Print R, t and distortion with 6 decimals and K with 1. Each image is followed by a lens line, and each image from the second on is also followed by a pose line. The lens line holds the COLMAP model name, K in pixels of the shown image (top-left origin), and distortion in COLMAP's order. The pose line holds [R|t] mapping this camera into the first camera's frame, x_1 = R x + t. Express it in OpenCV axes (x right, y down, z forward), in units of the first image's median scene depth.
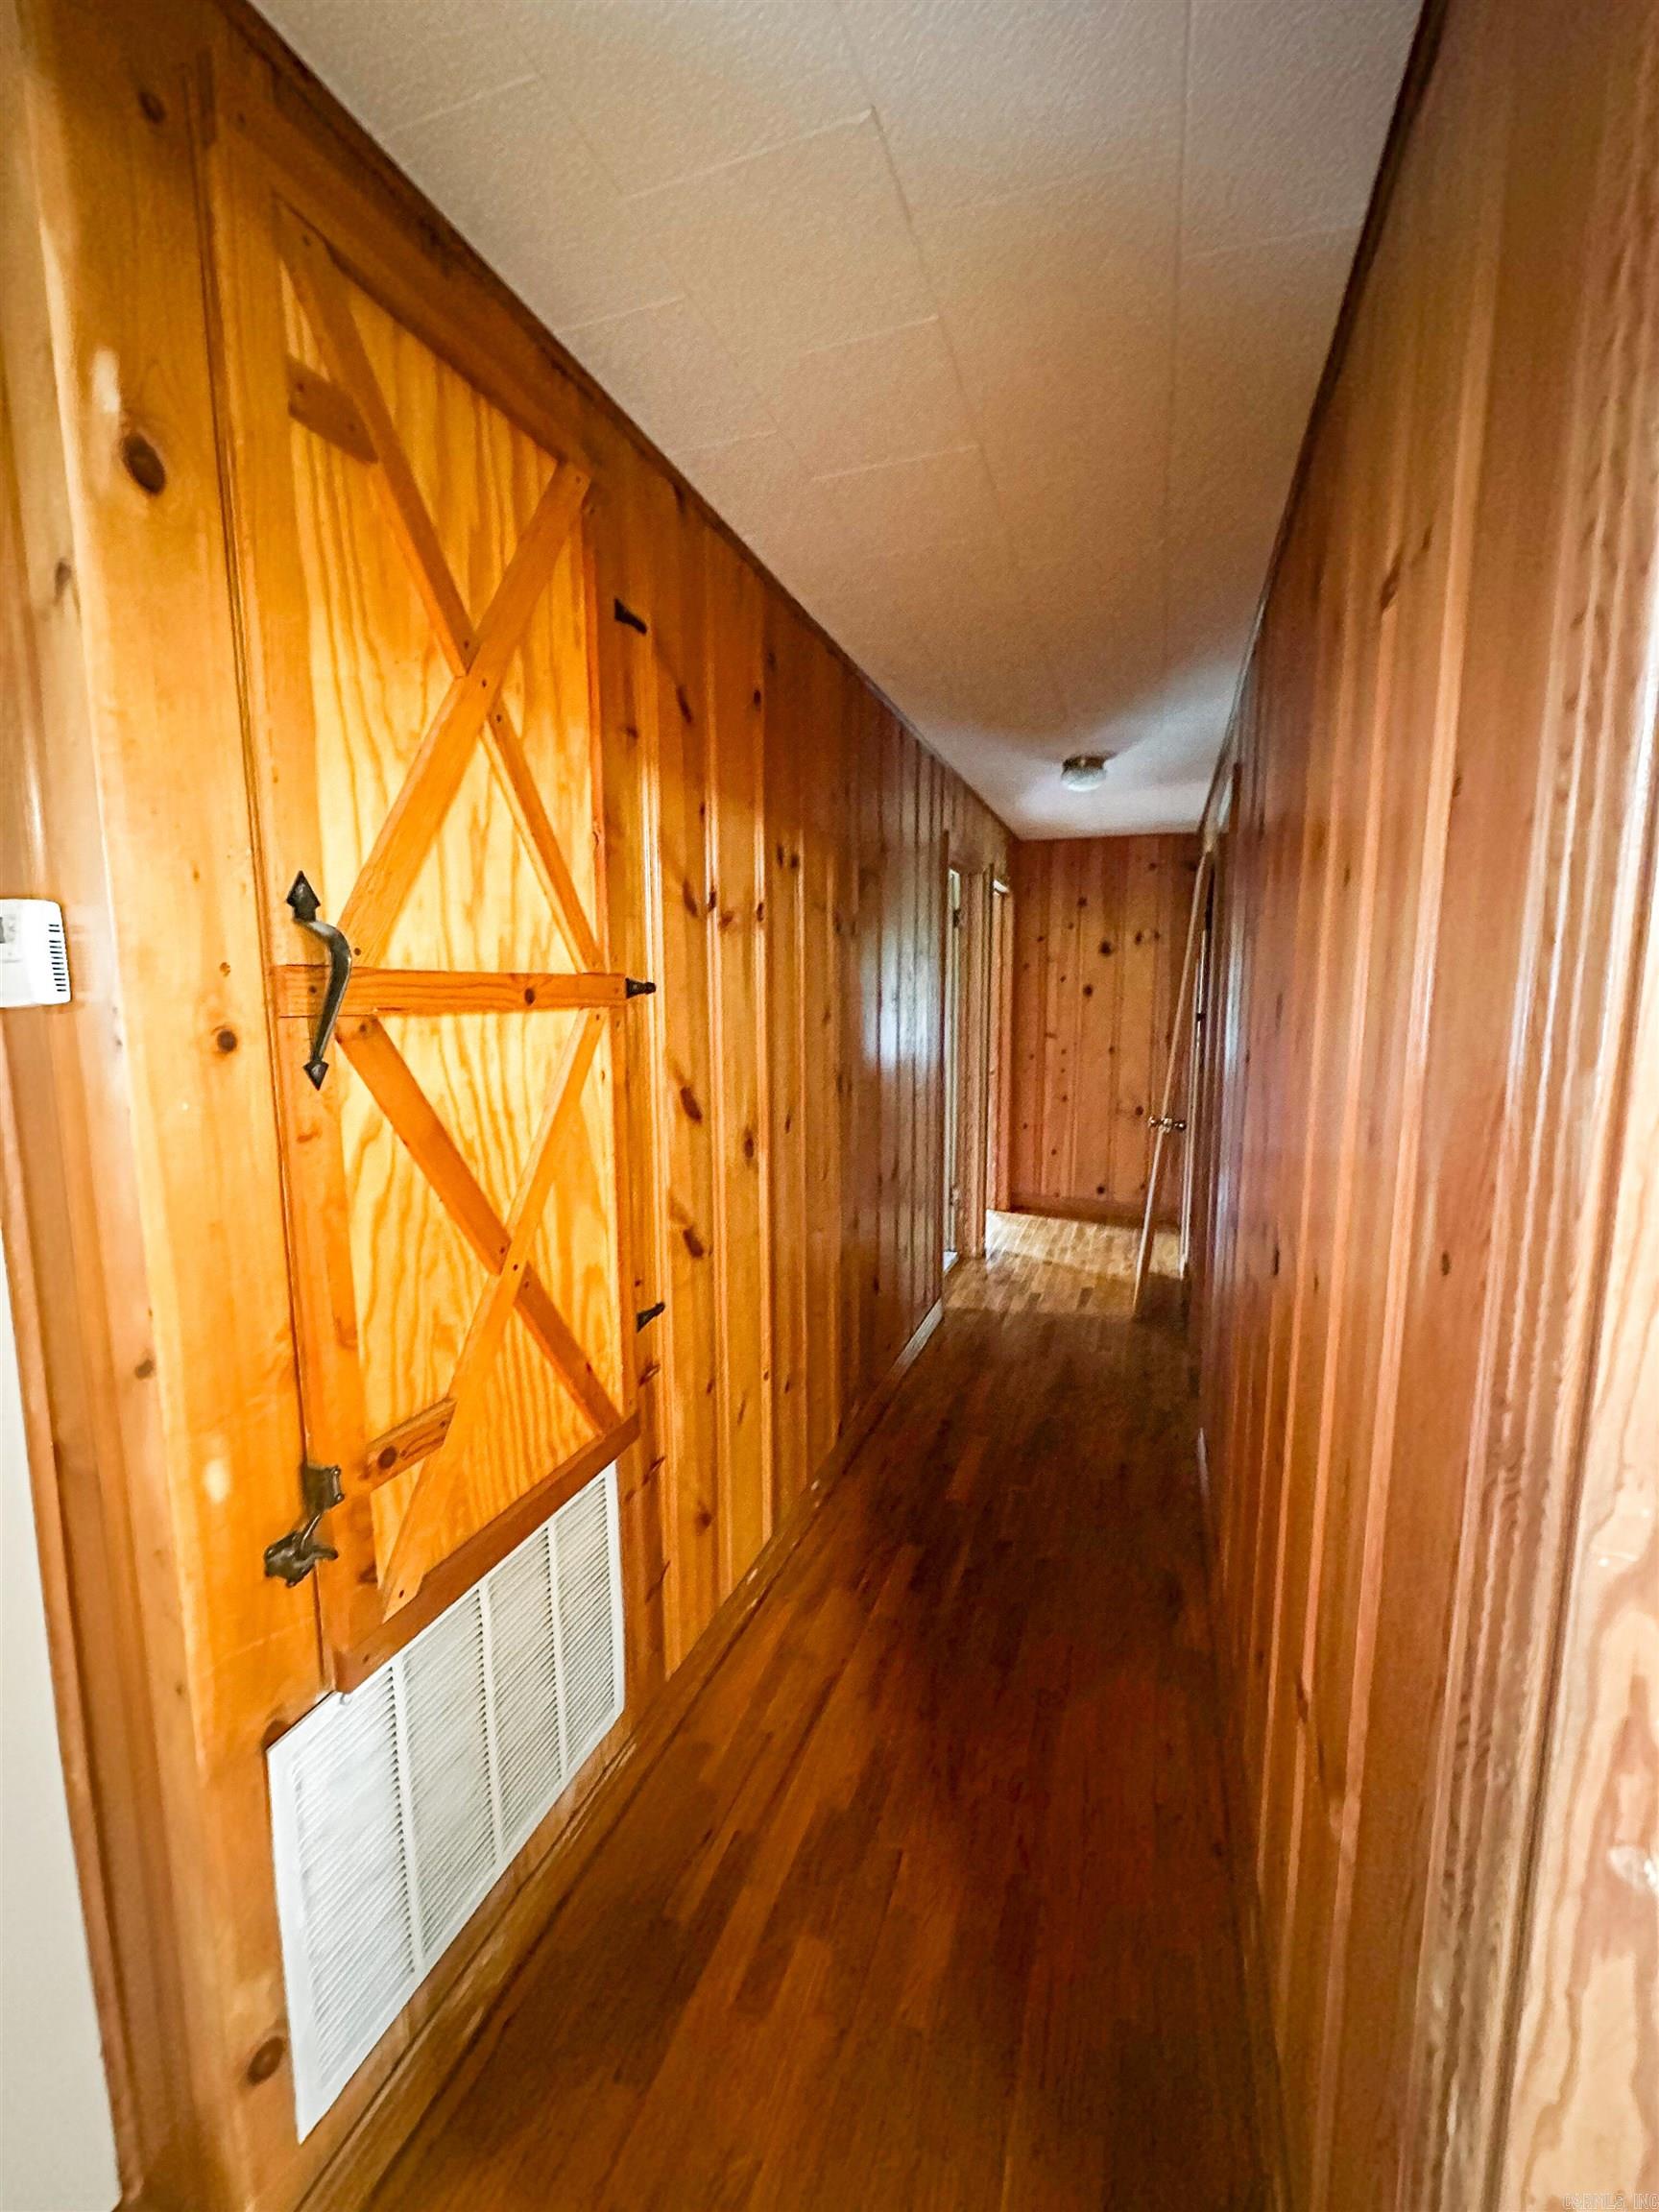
lens RADIAL K [[880.4, 0, 826.4], [0, 880.4, 1108.8], [0, 0, 1]] dist [0.000910, 0.000130]
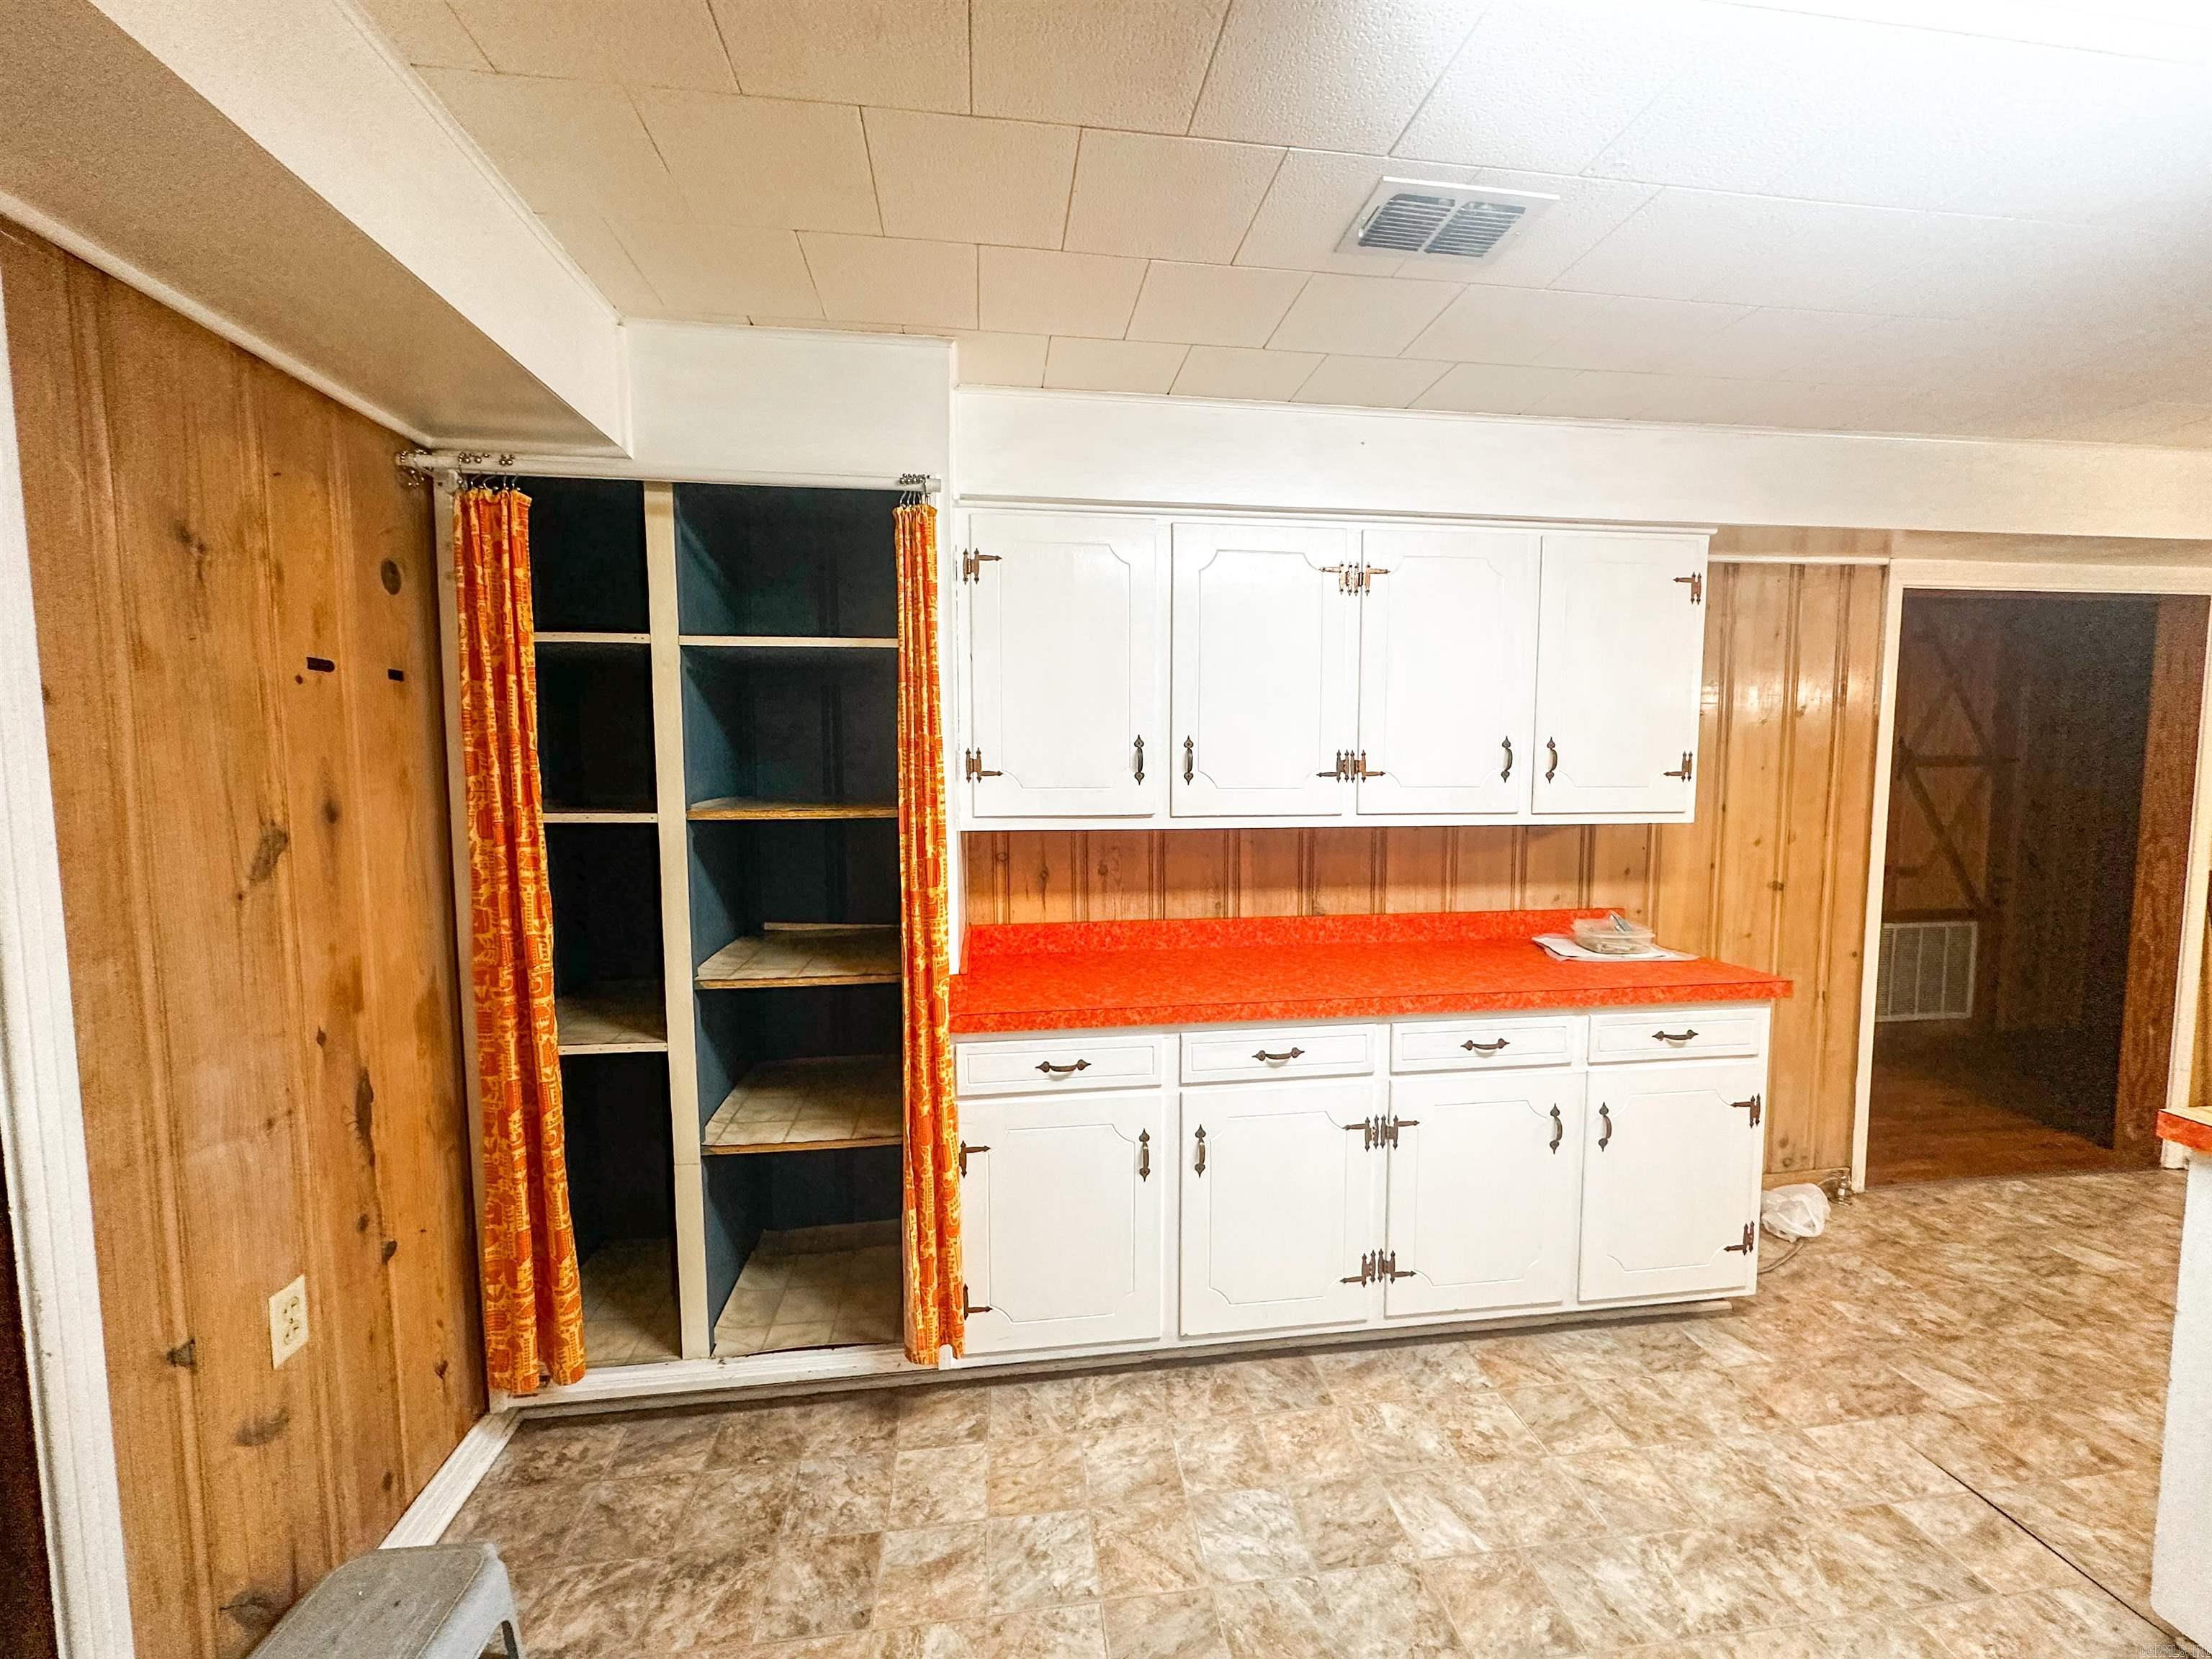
lens RADIAL K [[880.4, 0, 1102.0], [0, 880.4, 829.4], [0, 0, 1]] dist [0.000910, 0.000130]
pose [[0.477916, 0.068837, -0.875704, 1.003150], [-0.113056, 0.993453, 0.016393, 0.420096], [0.871100, 0.091169, 0.482569, -3.267528]]
